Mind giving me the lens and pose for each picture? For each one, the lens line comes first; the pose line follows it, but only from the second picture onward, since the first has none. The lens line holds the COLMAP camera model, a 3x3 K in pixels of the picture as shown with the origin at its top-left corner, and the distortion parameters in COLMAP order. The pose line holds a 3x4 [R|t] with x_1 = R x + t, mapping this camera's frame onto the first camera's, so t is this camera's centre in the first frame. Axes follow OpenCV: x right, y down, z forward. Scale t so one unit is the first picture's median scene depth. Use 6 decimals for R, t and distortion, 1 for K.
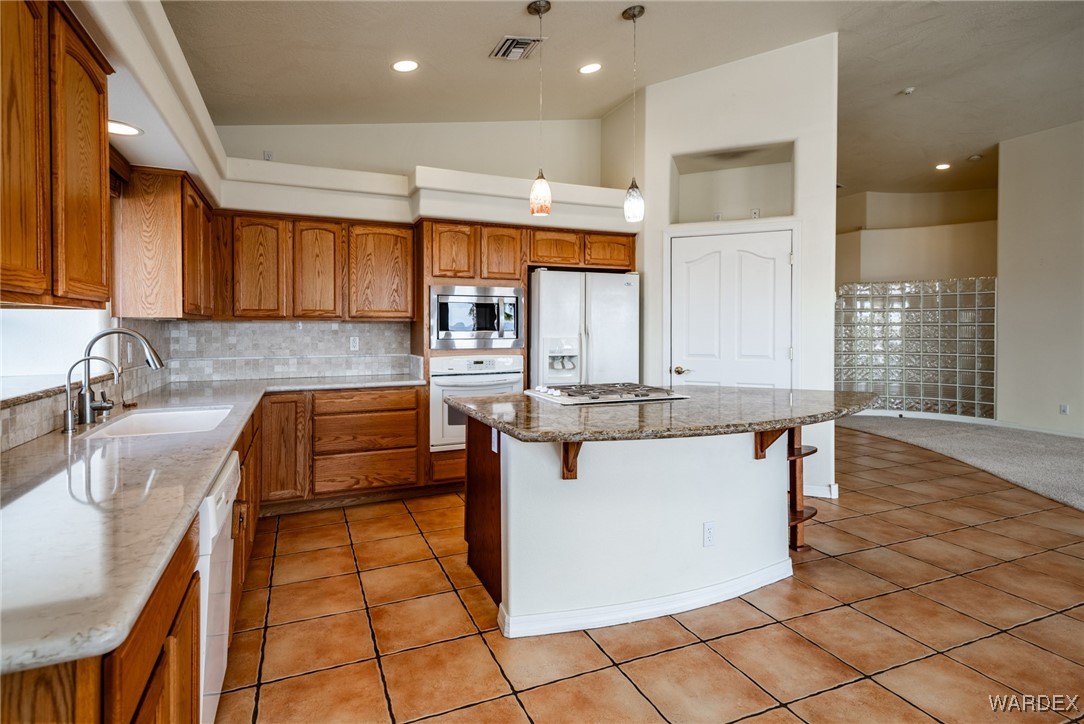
lens RADIAL K [[561.0, 0, 561.9], [0, 561.0, 335.8], [0, 0, 1]] dist [0.039196, 0.000402]
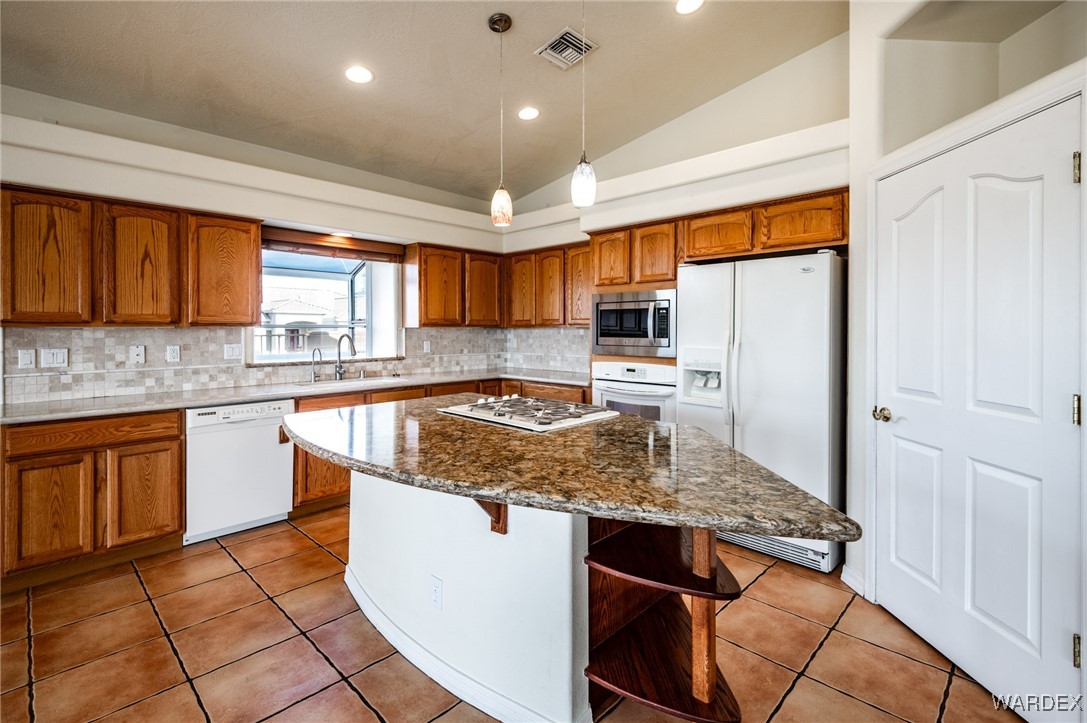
lens RADIAL K [[510.6, 0, 535.9], [0, 510.6, 336.6], [0, 0, 1]] dist [0.016729, -0.008935]
pose [[0.360784, 0.016233, -0.932508, 0.598144], [-0.010893, 0.999854, 0.013190, -0.020191], [0.932586, 0.005399, 0.360908, 0.517244]]
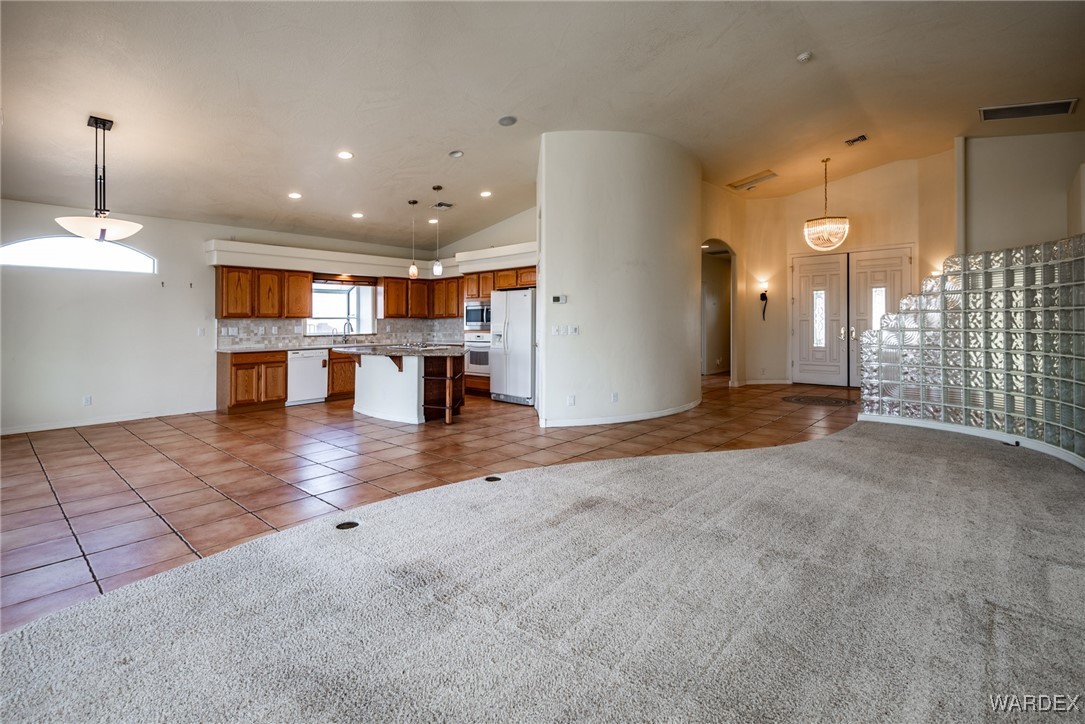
lens RADIAL K [[509.6, 0, 533.2], [0, 509.6, 309.4], [0, 0, 1]] dist [0.016729, -0.008935]
pose [[0.400038, -0.024684, -0.916166, 1.696564], [-0.002866, 0.999599, -0.028184, -0.002286], [0.916494, 0.013900, 0.399806, 0.396209]]
